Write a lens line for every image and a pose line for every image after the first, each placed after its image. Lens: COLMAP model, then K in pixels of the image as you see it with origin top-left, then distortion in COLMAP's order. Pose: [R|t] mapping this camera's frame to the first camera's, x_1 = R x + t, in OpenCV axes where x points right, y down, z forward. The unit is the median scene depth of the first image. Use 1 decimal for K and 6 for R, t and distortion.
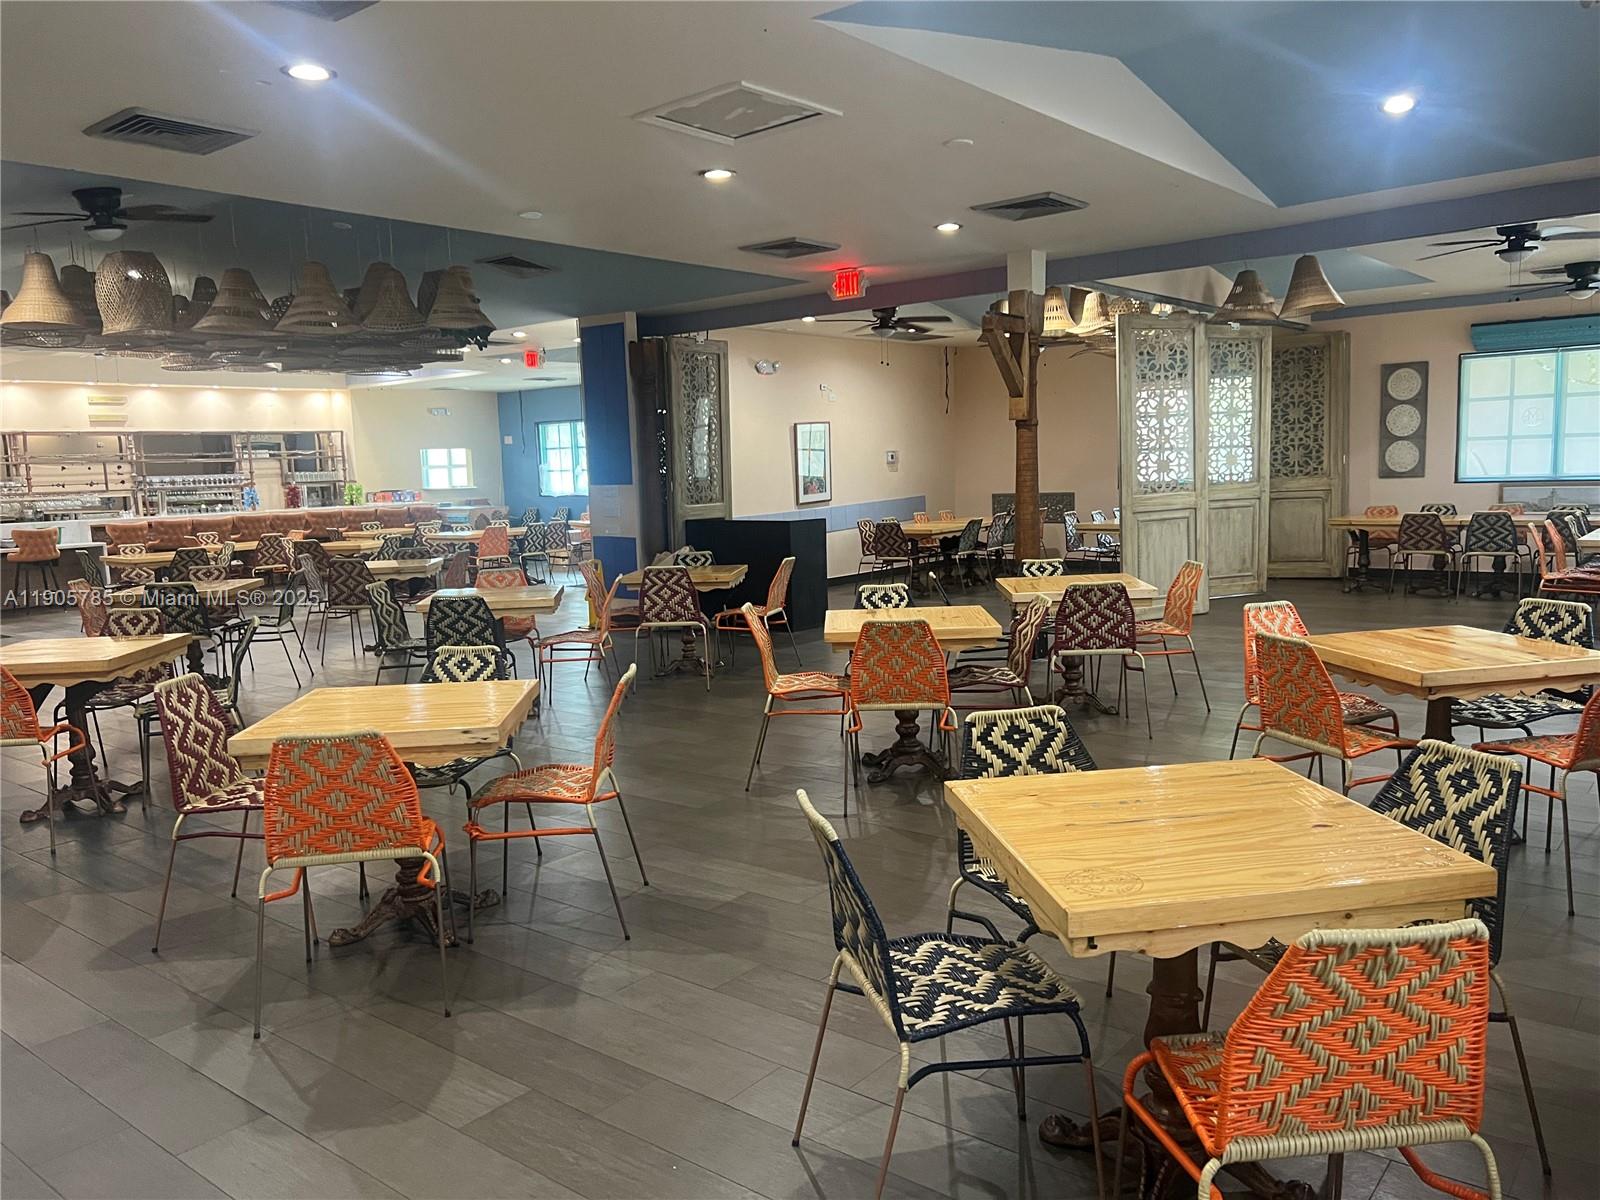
lens RADIAL K [[1194.8, 0, 818.1], [0, 1194.8, 616.4], [0, 0, 1]] dist [0.063322, -0.102926]
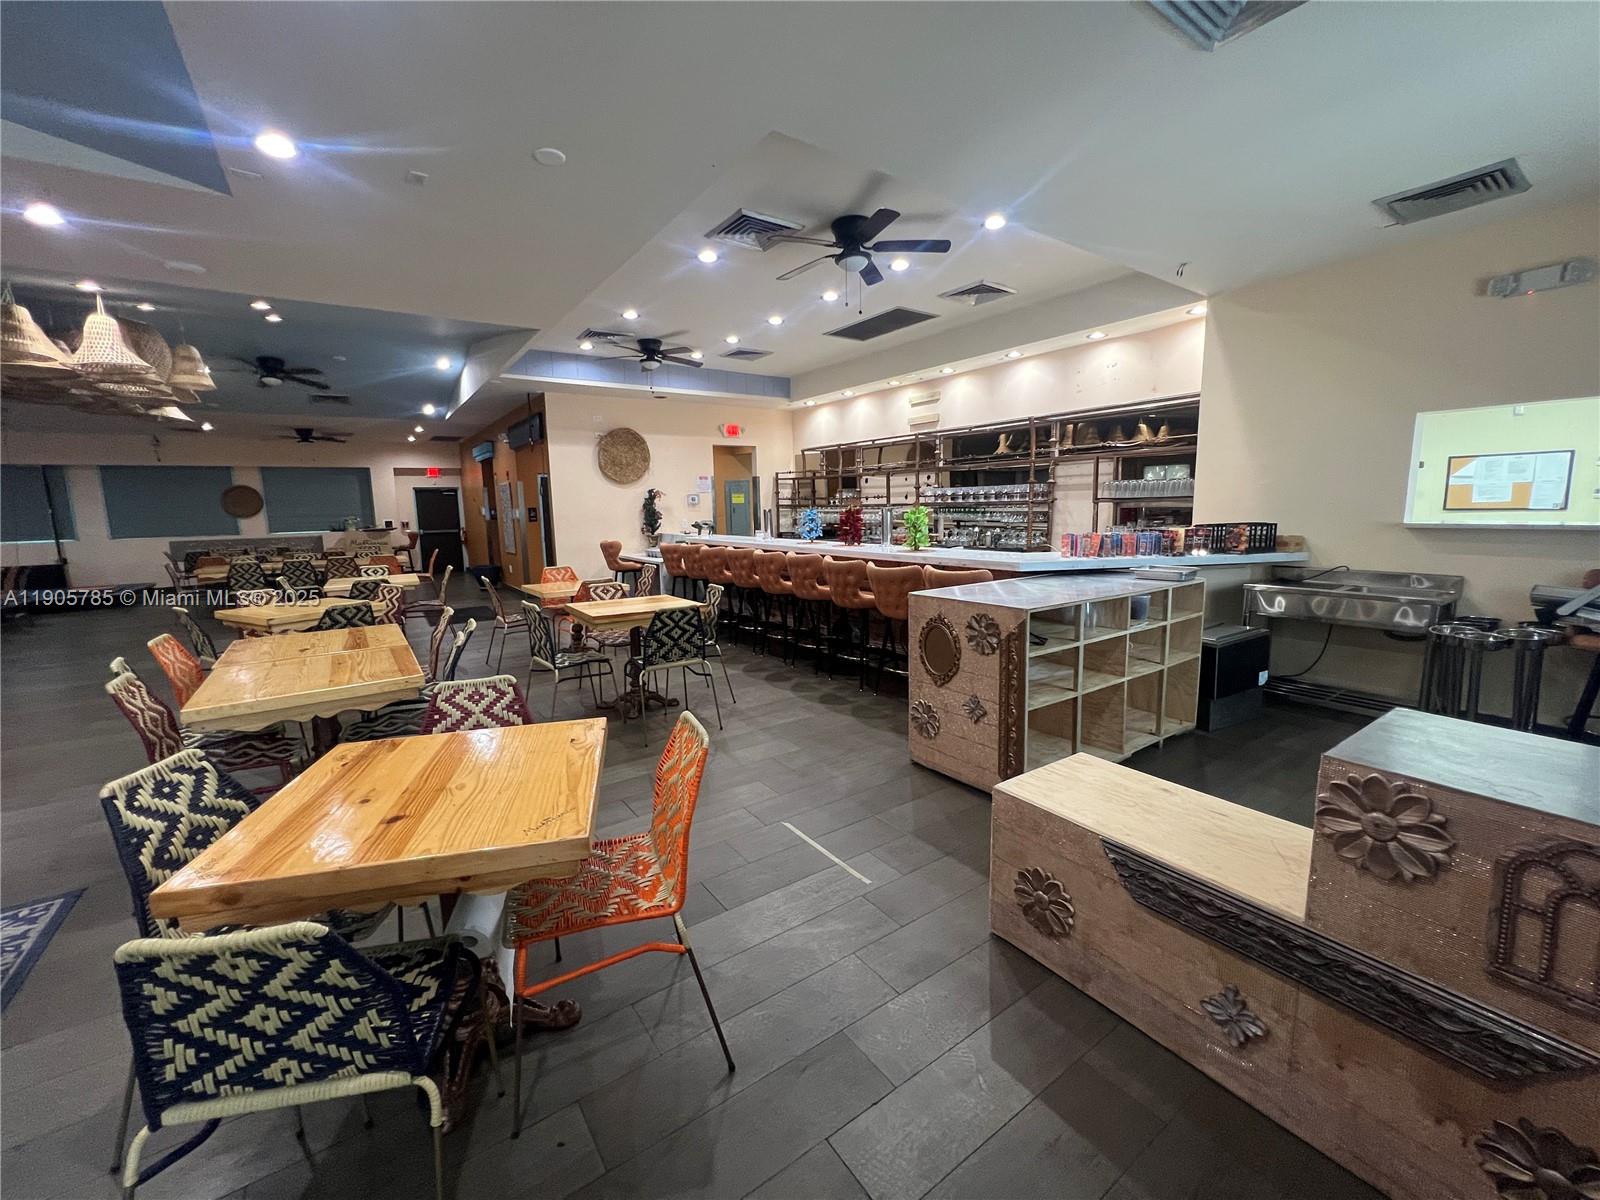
lens RADIAL K [[641.0, 0, 800.0], [0, 641.0, 600.0], [0, 0, 1]] dist [-0.001111, 0.000249]
pose [[-0.293337, 0.183983, -0.938139, -0.240901], [-0.092716, 0.971206, 0.219459, -0.289349], [0.951503, 0.151356, -0.267832, 2.335311]]
